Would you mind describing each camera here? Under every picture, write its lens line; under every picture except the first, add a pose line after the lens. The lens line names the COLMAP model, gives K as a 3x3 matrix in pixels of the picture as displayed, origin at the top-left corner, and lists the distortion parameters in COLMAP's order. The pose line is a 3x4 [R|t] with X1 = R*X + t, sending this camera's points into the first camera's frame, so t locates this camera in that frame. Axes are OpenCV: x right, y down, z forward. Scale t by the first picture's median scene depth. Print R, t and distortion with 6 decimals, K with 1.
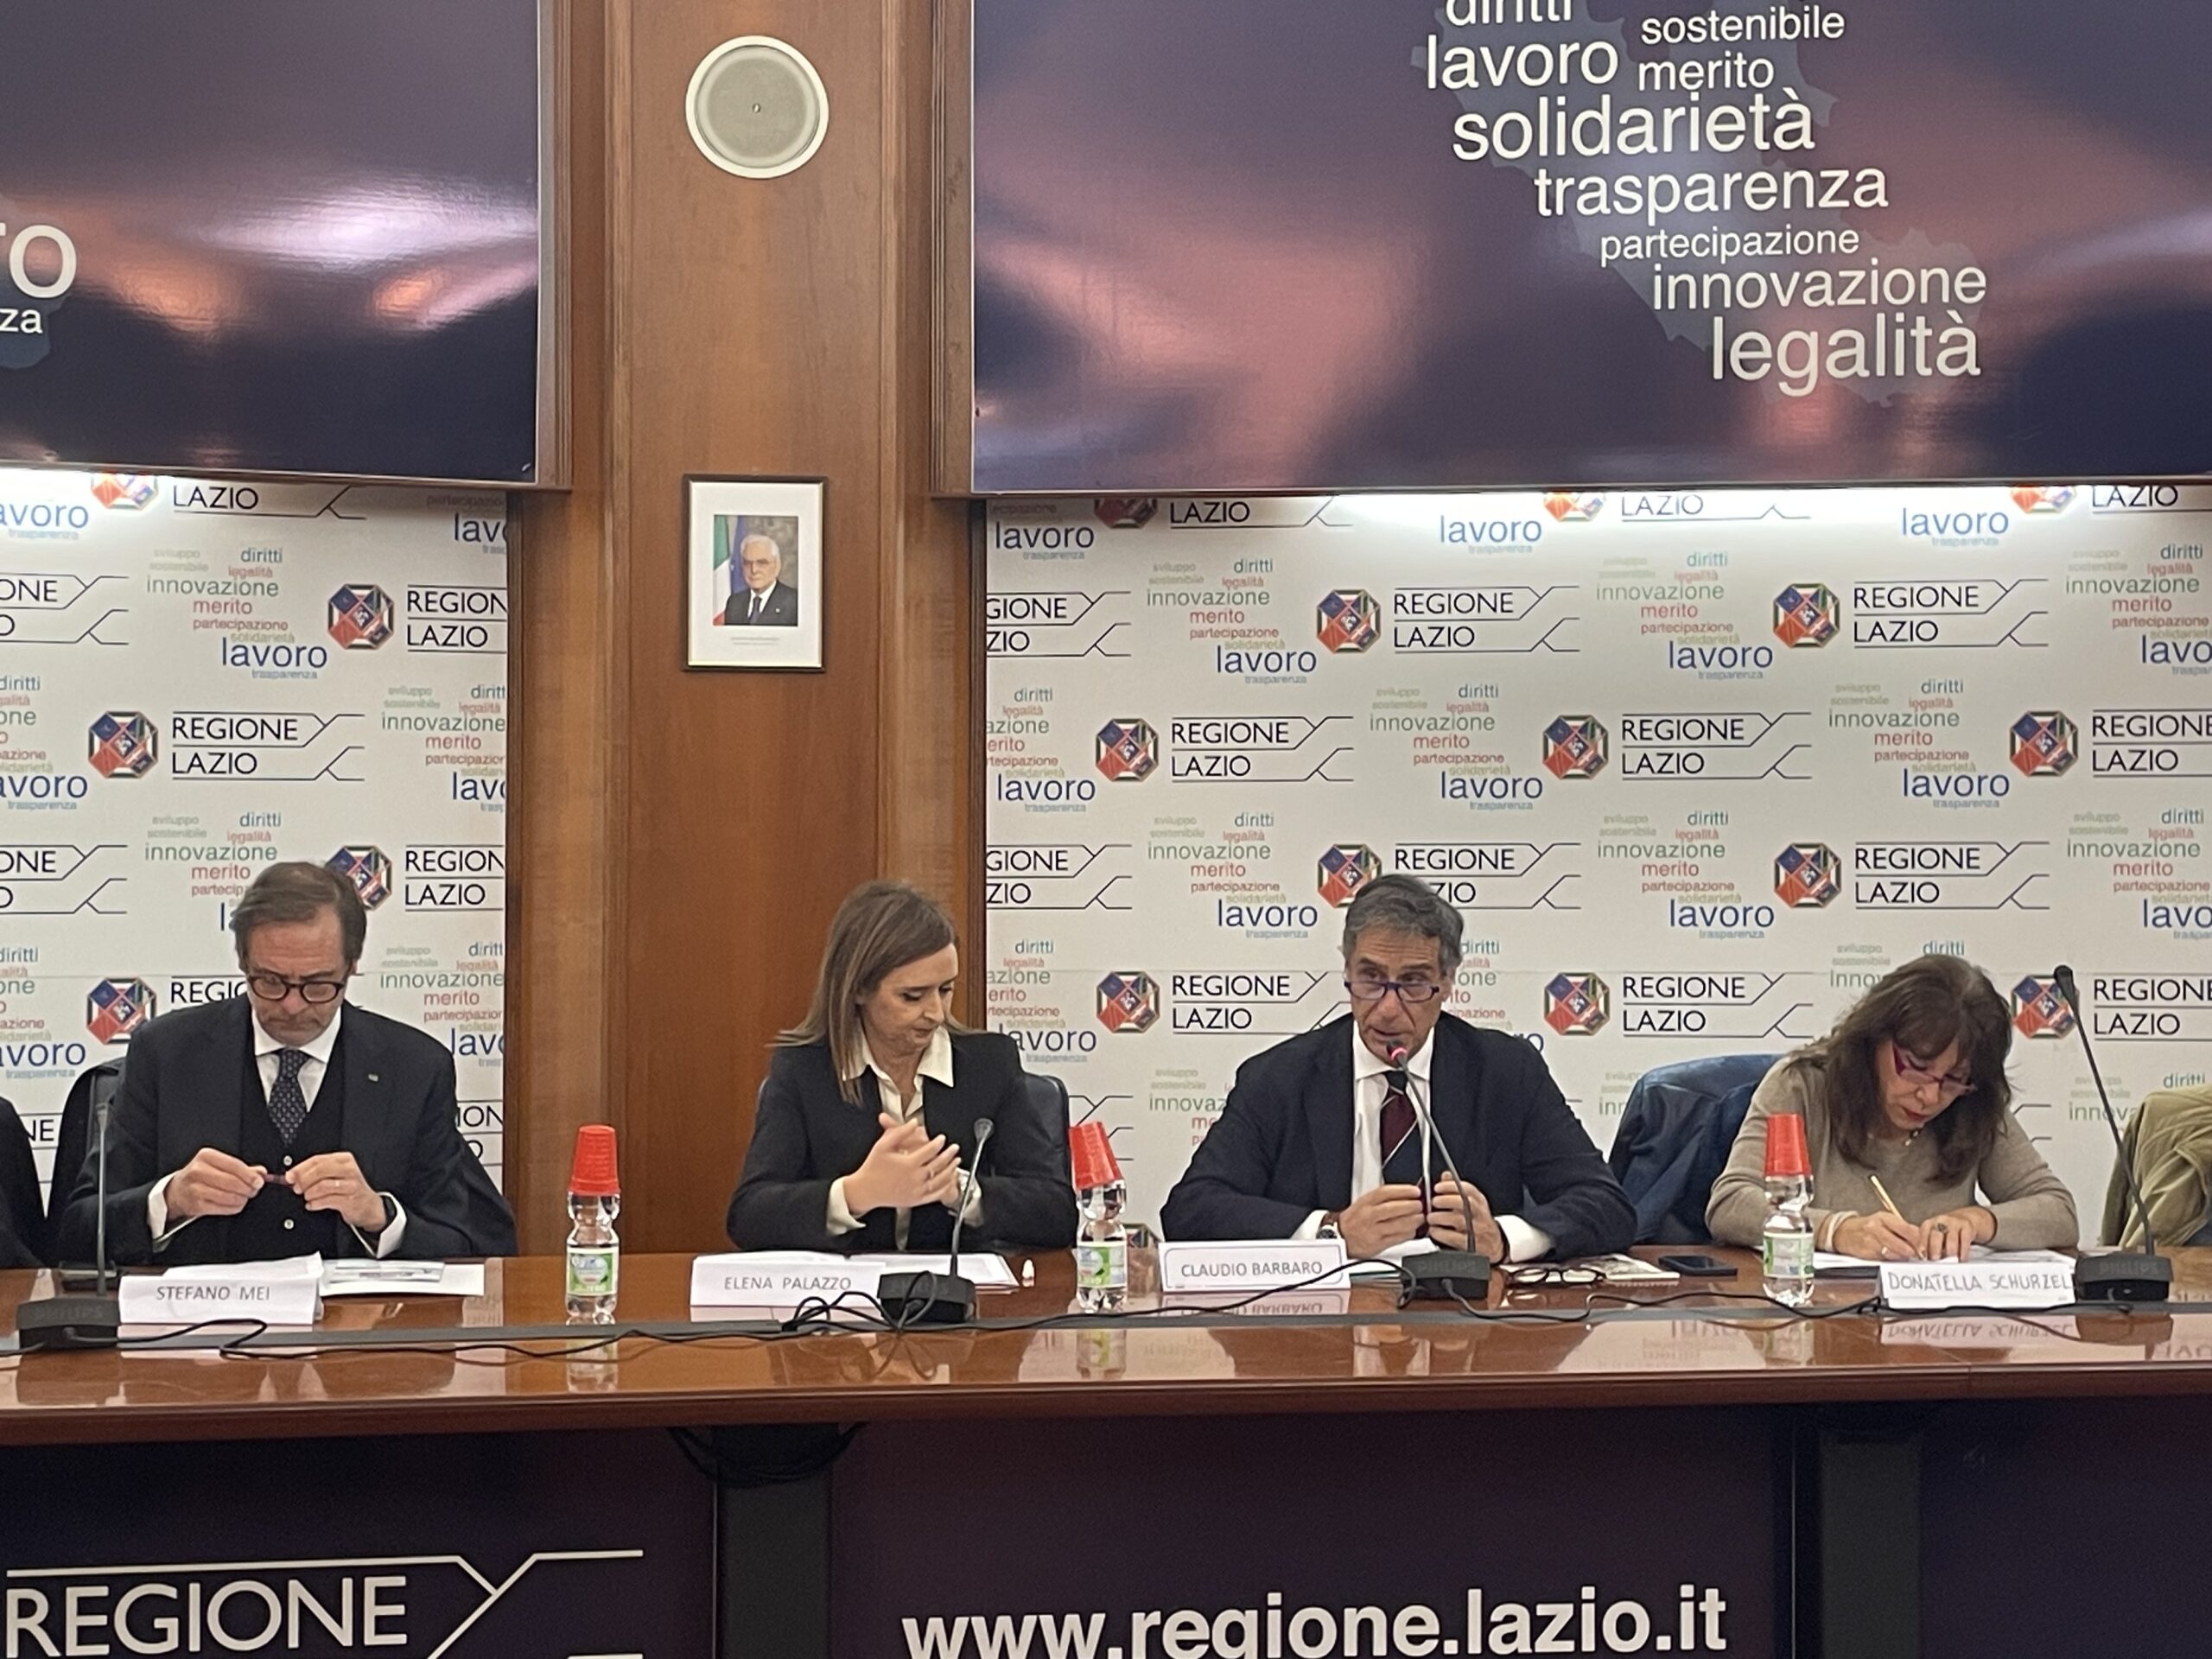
lens RADIAL K [[3650.0, 0, 1097.7], [0, 3650.0, 780.1], [0, 0, 1]] dist [0.096297, 0.000000]
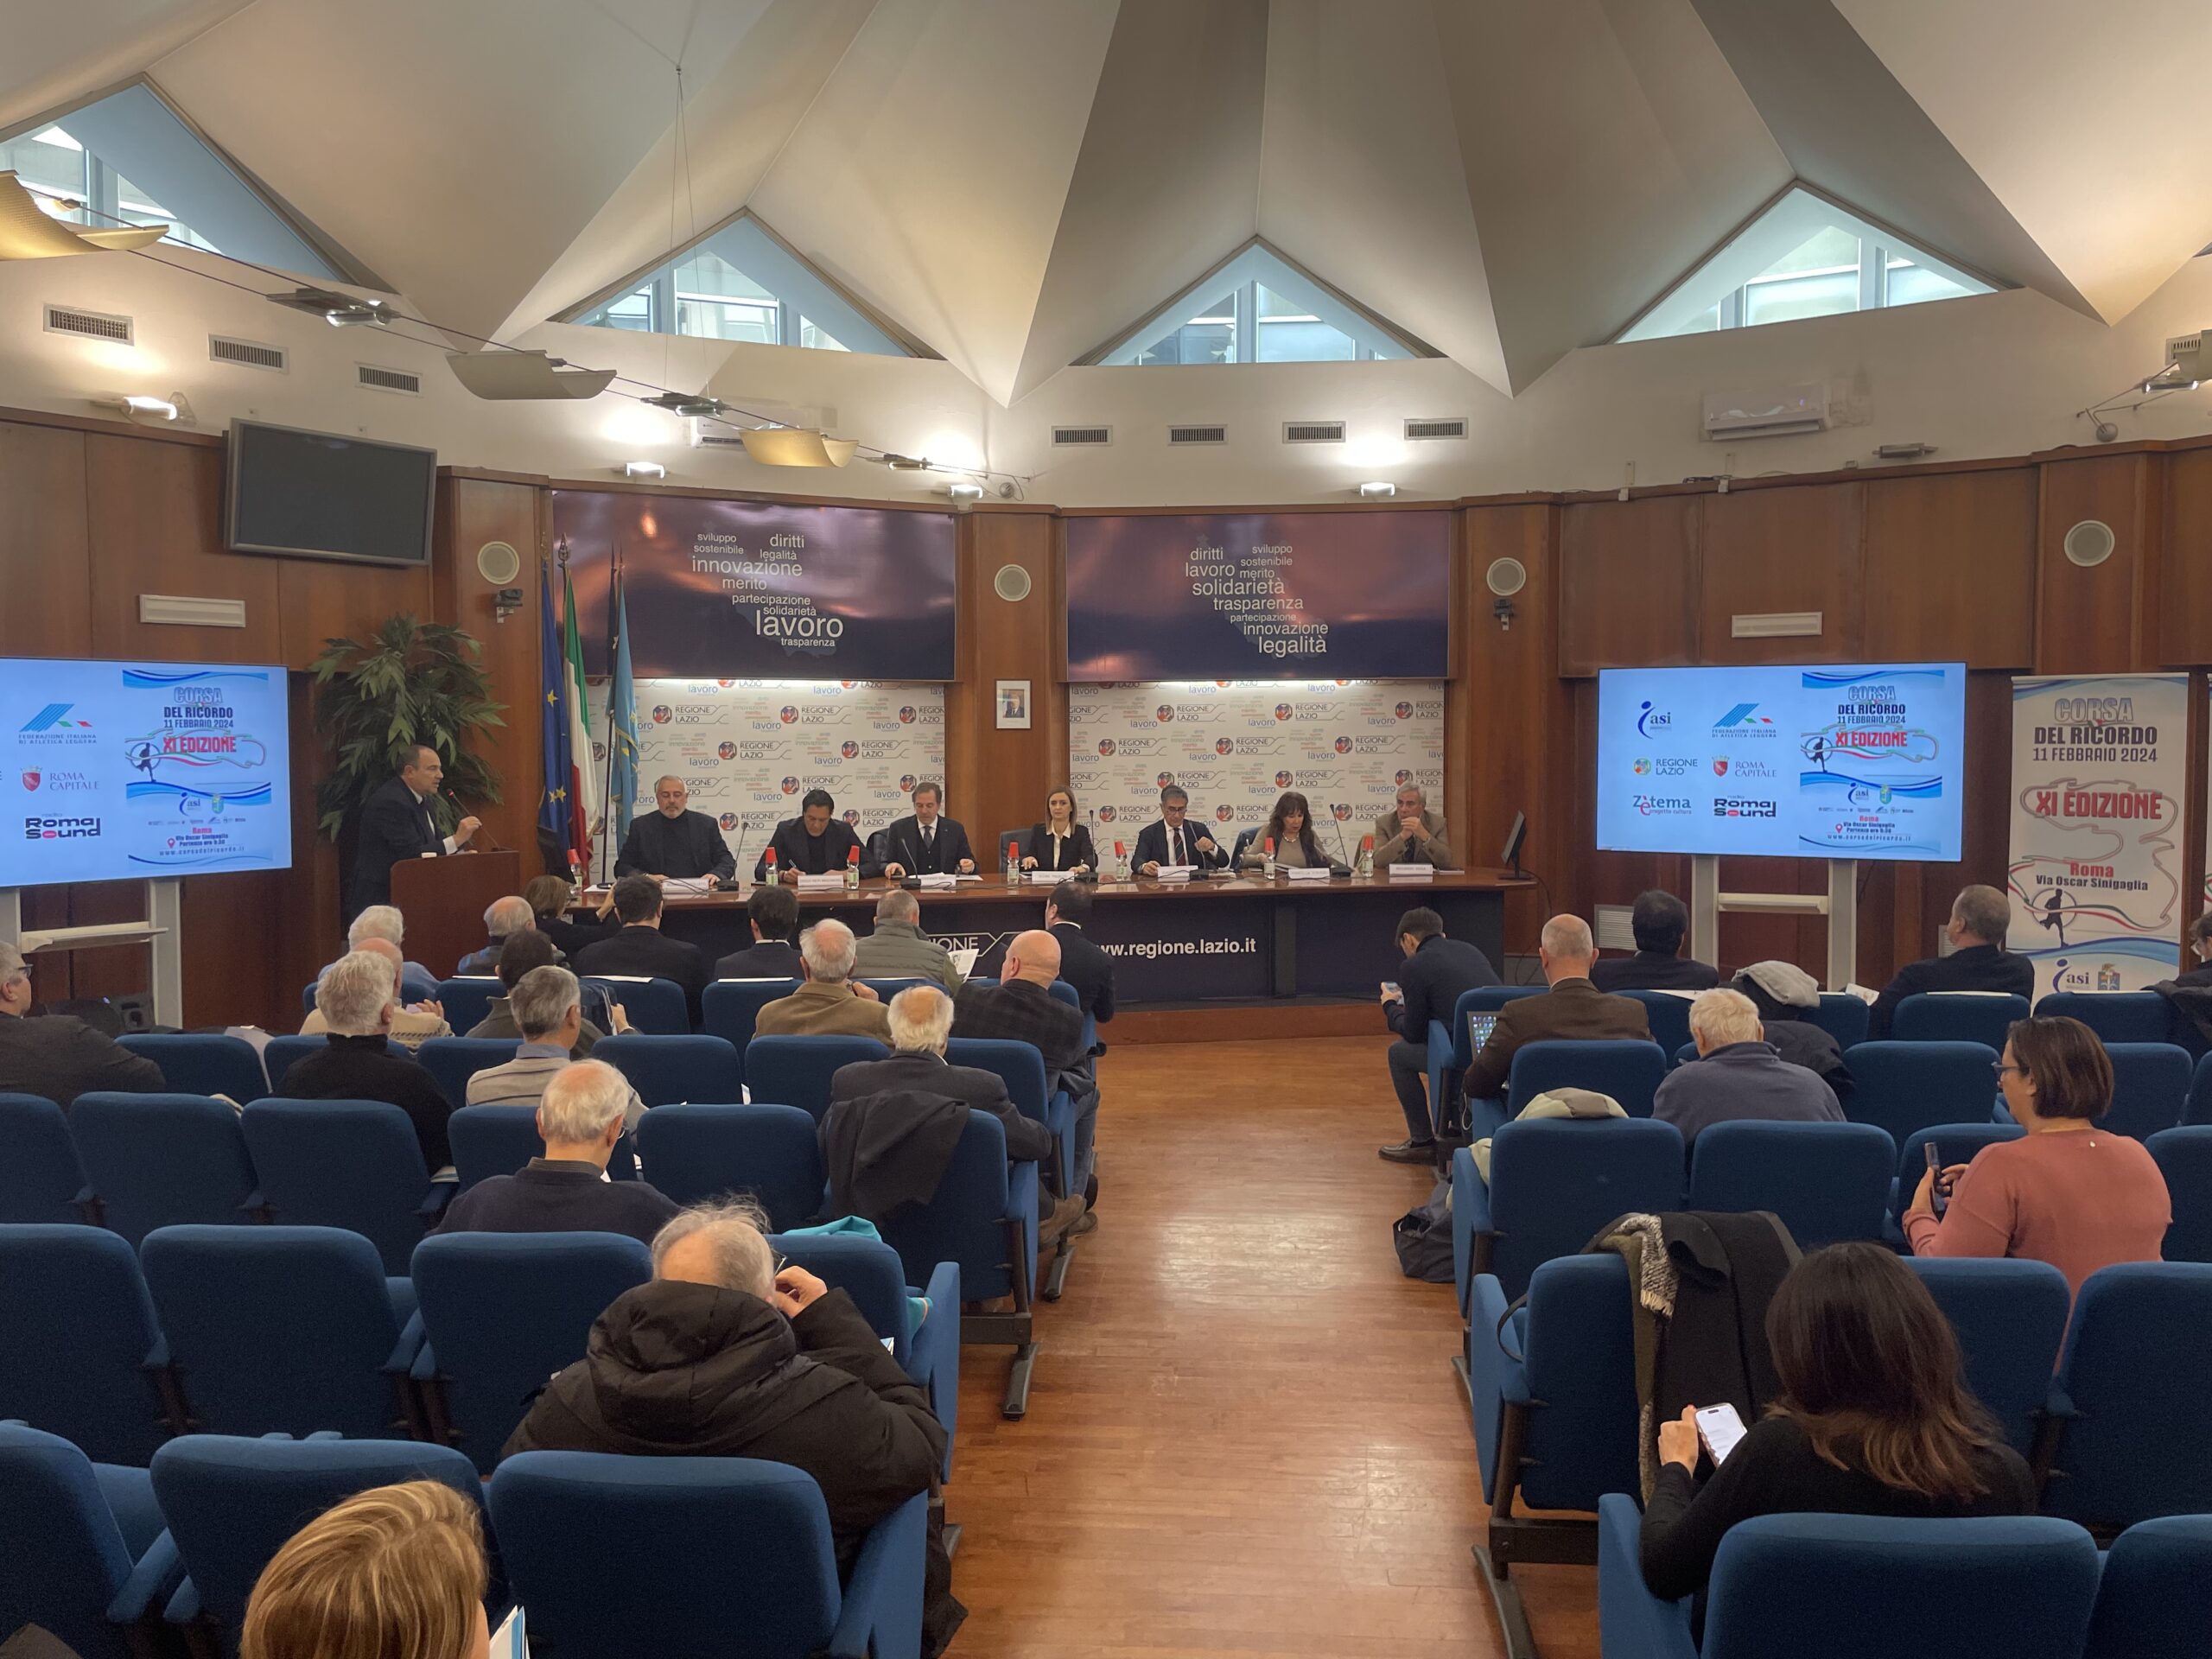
lens RADIAL K [[1672.3, 0, 1112.6], [0, 1672.3, 816.5], [0, 0, 1]] dist [0.086548, -0.118075]
pose [[0.998107, -0.009722, 0.060730, -0.097427], [0.005772, 0.997876, 0.064882, -0.052166], [-0.061232, -0.064409, 0.996043, -0.774856]]
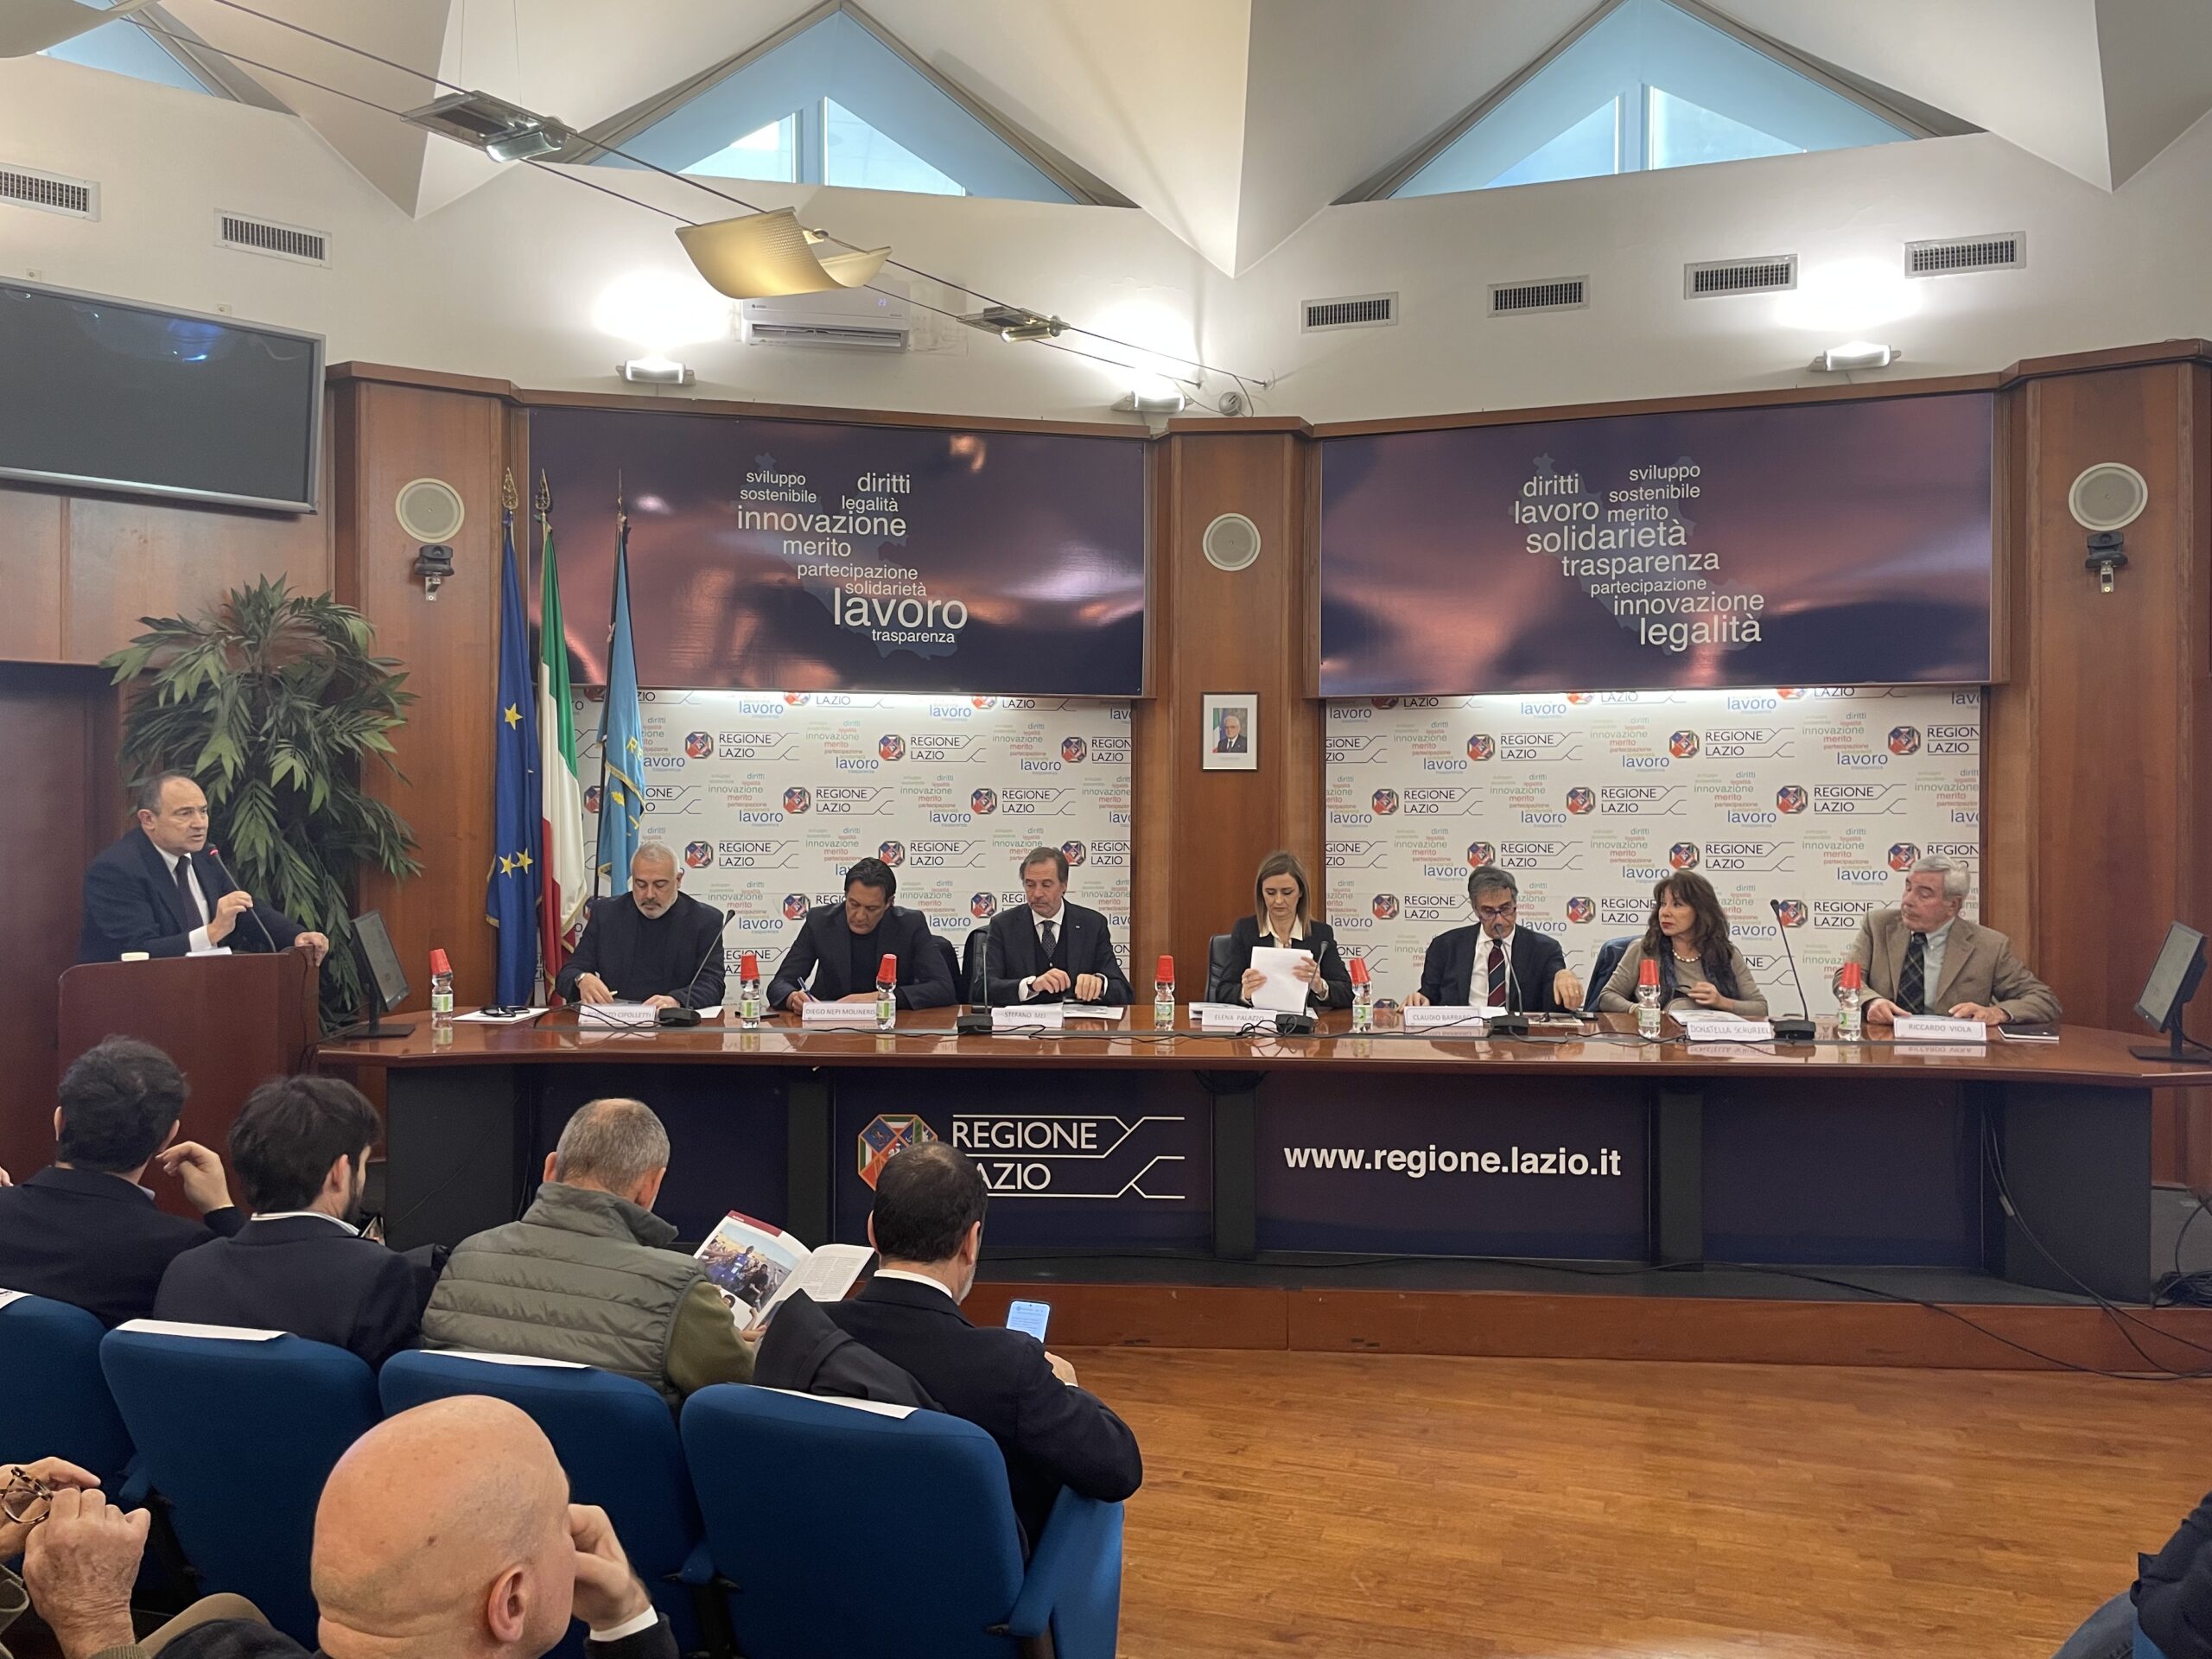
lens RADIAL K [[1672.3, 0, 1080.6], [0, 1672.3, 821.7], [0, 0, 1]] dist [0.086548, -0.118075]
pose [[0.982231, 0.001808, -0.187665, 0.019037], [0.001481, 0.999848, 0.017384, -0.015573], [0.187668, -0.017353, 0.982079, -0.128481]]
